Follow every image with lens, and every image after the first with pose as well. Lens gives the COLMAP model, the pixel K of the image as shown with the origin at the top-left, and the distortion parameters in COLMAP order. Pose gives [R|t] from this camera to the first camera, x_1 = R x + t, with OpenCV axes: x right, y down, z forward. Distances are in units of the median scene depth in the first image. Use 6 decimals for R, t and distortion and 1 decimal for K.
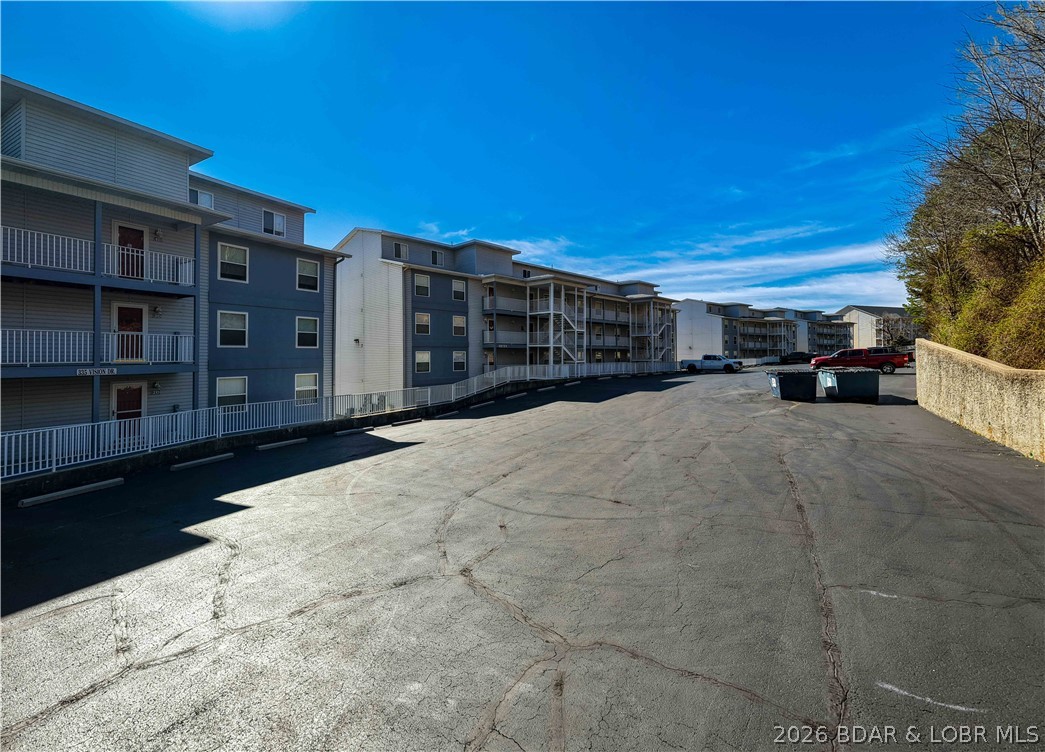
lens RADIAL K [[444.2, 0, 531.6], [0, 444.2, 357.4], [0, 0, 1]] dist [0.008032, -0.001396]
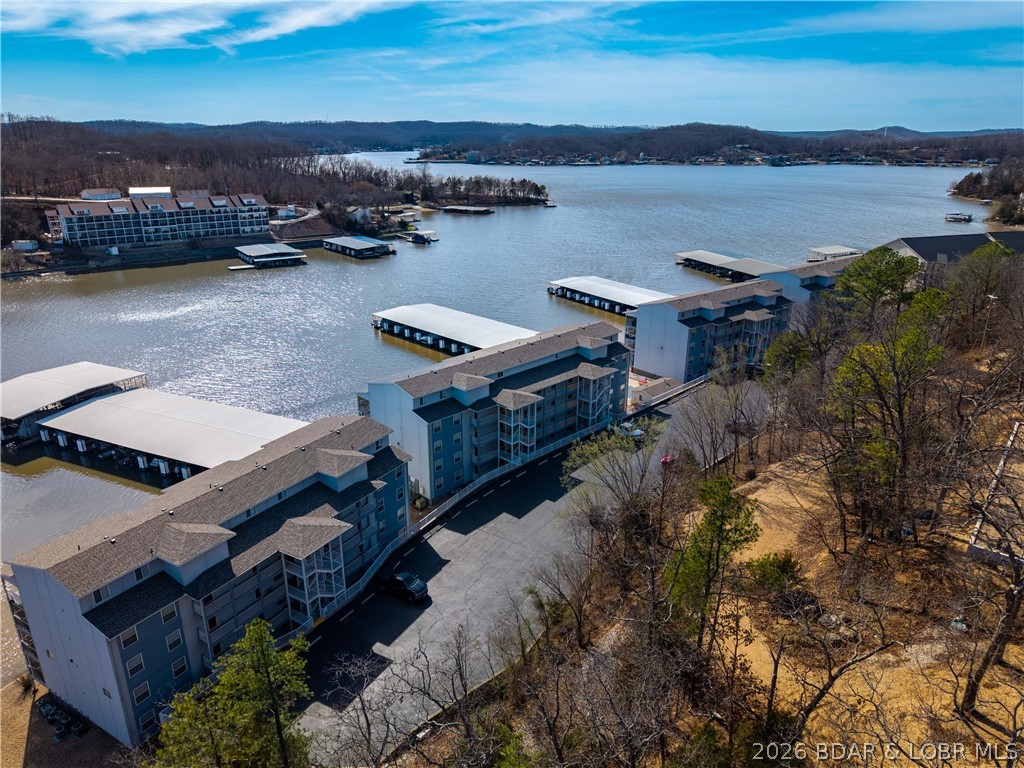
lens RADIAL K [[683.1, 0, 508.8], [0, 683.1, 383.2], [0, 0, 1]] dist [0.010571, -0.005143]
pose [[0.998855, 0.018660, -0.044044, 0.135706], [-0.002930, 0.942918, 0.333013, -1.058287], [0.047744, -0.332503, 0.941893, -1.294367]]
